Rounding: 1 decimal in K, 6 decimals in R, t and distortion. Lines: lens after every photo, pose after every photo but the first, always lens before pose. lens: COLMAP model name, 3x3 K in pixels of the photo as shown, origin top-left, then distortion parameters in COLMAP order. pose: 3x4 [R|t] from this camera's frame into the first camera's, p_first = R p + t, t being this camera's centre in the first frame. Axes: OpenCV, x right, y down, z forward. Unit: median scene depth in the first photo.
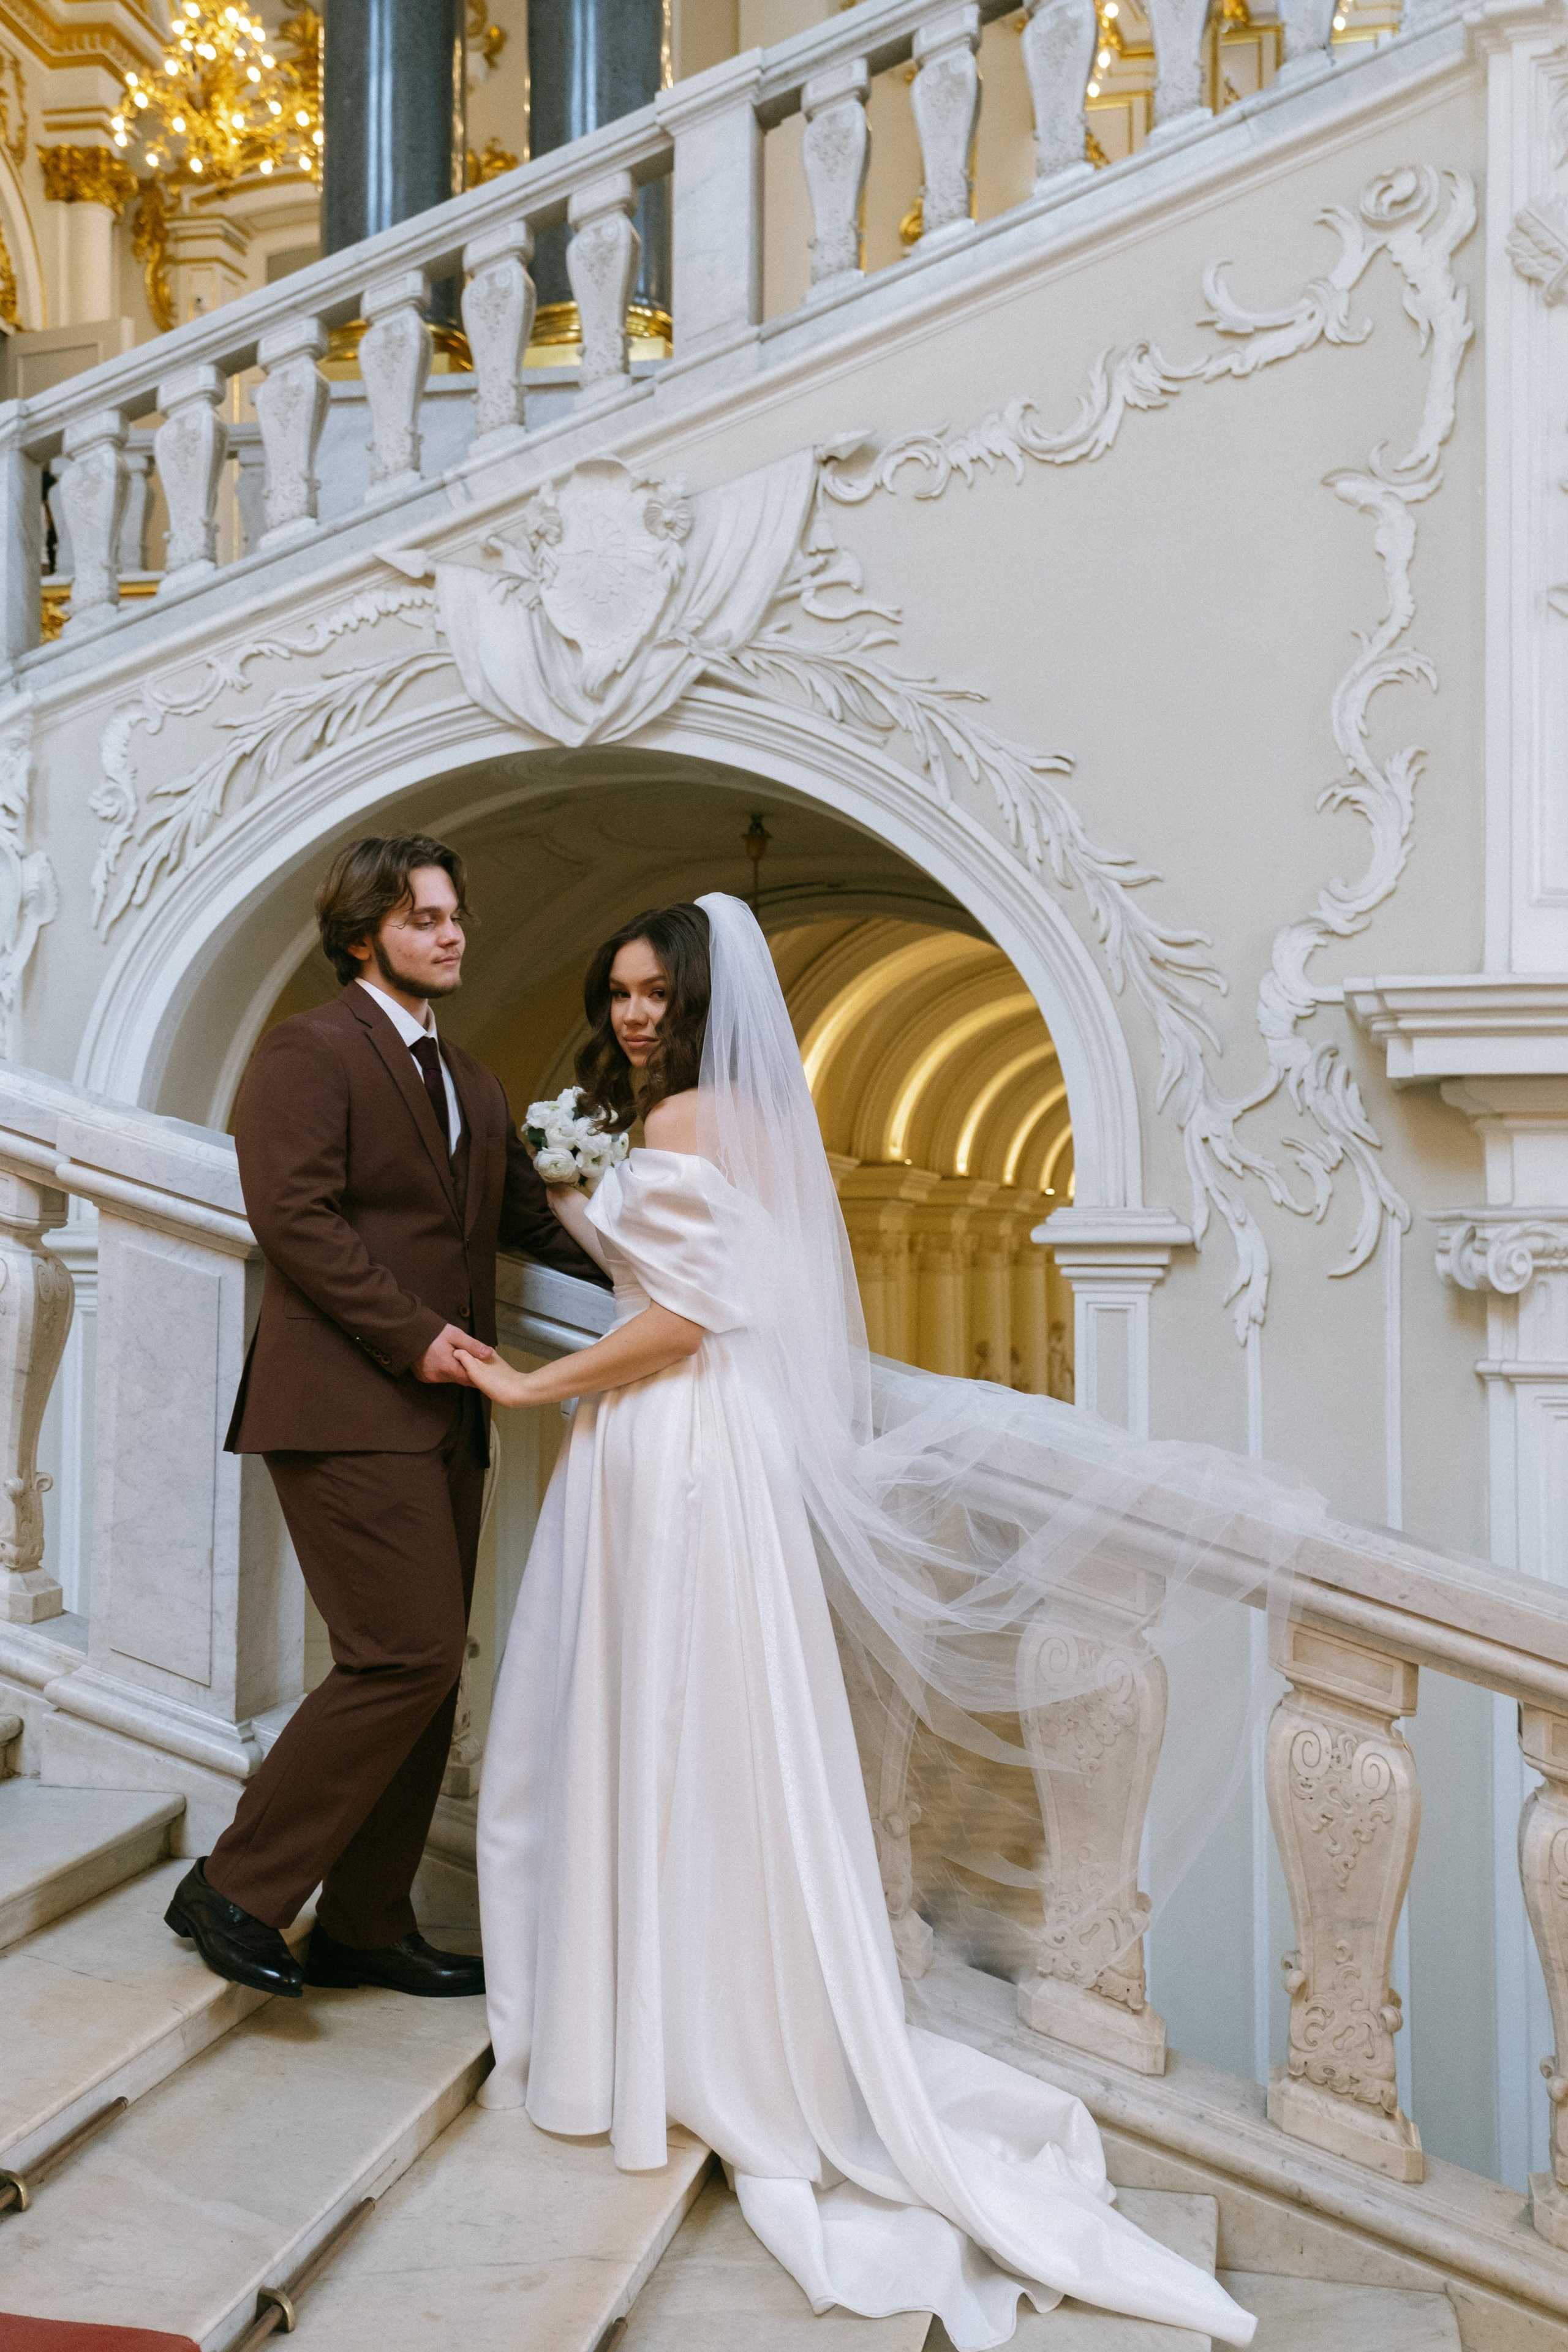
lens RADIAL K [[2363.6, 0, 785.8], [0, 2363.6, 1158.0], [0, 0, 1]] dist [0.050393, 0.000000]
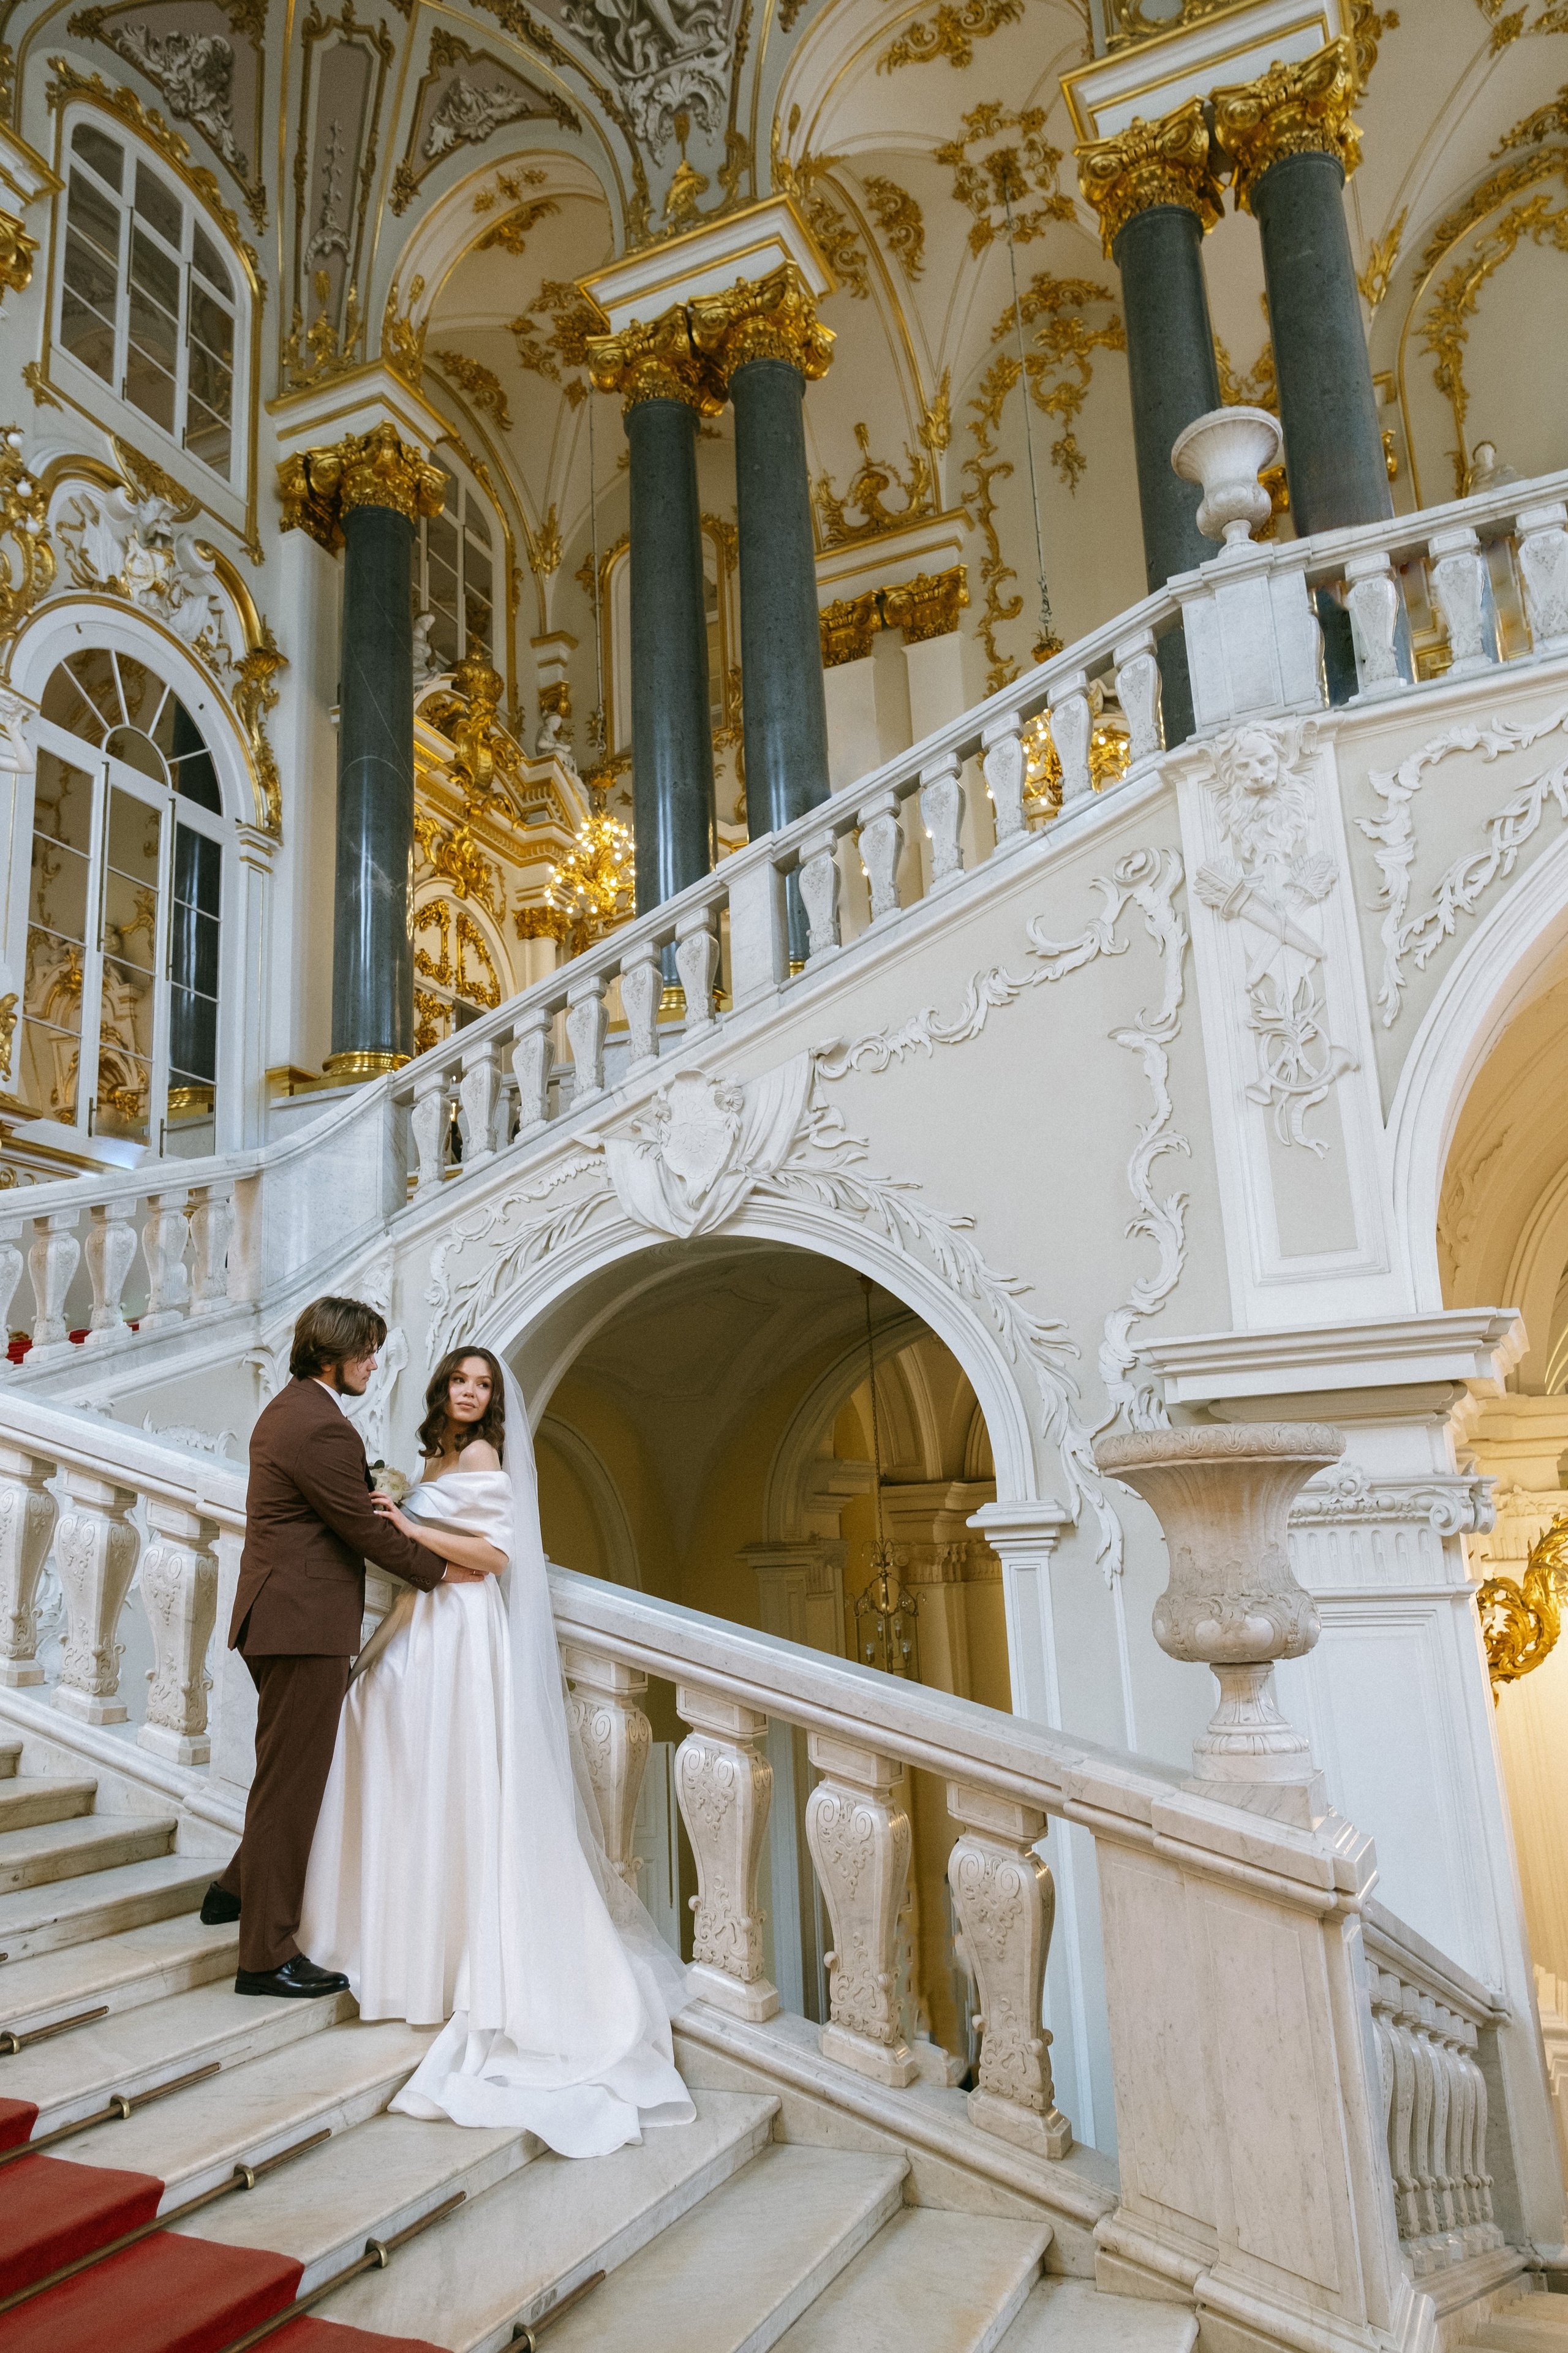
lens RADIAL K [[1618.3, 0, 779.7], [0, 1618.3, 1194.0], [0, 0, 1]] dist [0.010978, 0.007590]
pose [[0.976681, -0.096225, -0.191925, 0.199969], [0.058664, 0.979528, -0.192570, 0.018207], [0.206526, 0.176820, 0.962331, -0.082152]]
